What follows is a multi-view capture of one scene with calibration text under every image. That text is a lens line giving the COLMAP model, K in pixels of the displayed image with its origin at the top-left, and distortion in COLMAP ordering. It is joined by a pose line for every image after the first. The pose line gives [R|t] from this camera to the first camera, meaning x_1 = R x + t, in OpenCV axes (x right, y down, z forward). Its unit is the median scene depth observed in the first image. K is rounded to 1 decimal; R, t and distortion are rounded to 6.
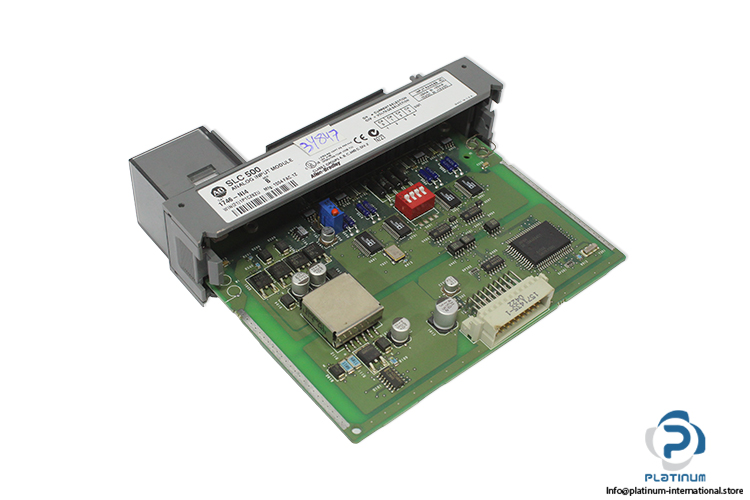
lens RADIAL K [[1037.4, 0, 375.4], [0, 1037.4, 249.6], [0, 0, 1]] dist [-0.155664, 0.000000]
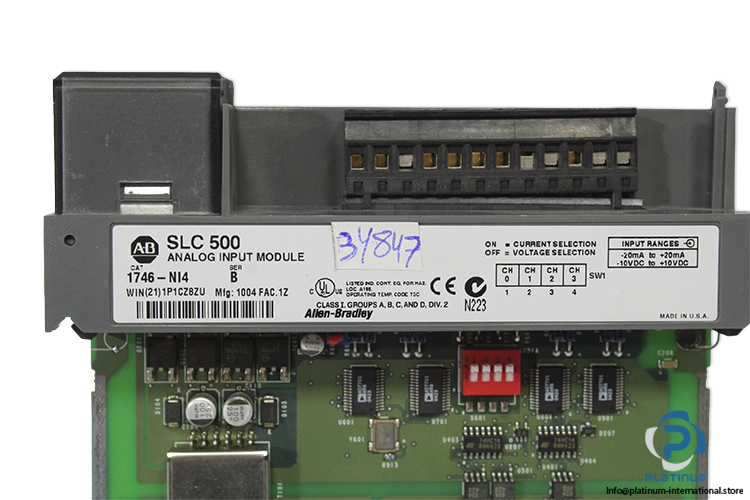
lens RADIAL K [[1530.8, 0, 380.1], [0, 1530.8, 250.0], [0, 0, 1]] dist [0.006625, 0.000000]
pose [[0.767165, 0.641036, 0.023034, -0.071850], [-0.476182, 0.545081, 0.690027, -0.663892], [0.429777, -0.540333, 0.723417, 0.451574]]
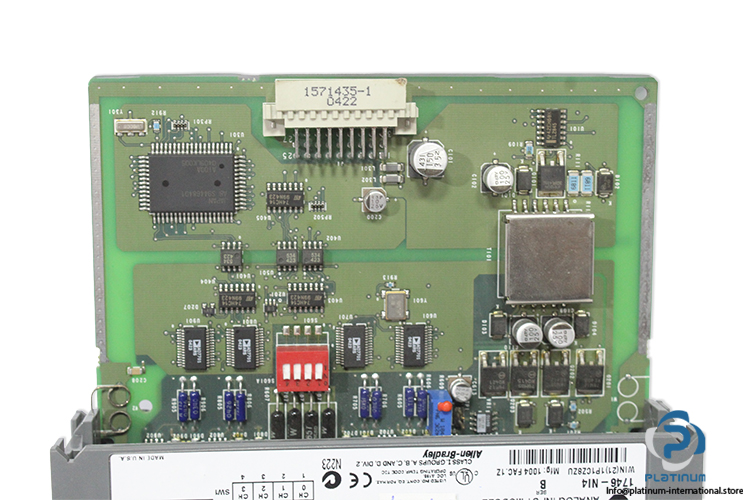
lens RADIAL K [[1330.8, 0, 381.0], [0, 1330.8, 251.1], [0, 0, 1]] dist [-0.026786, 0.000000]
pose [[-0.759949, -0.618300, -0.200458, 0.218865], [0.387550, -0.678618, 0.623925, -0.508512], [-0.521807, 0.396463, 0.755337, 0.381270]]
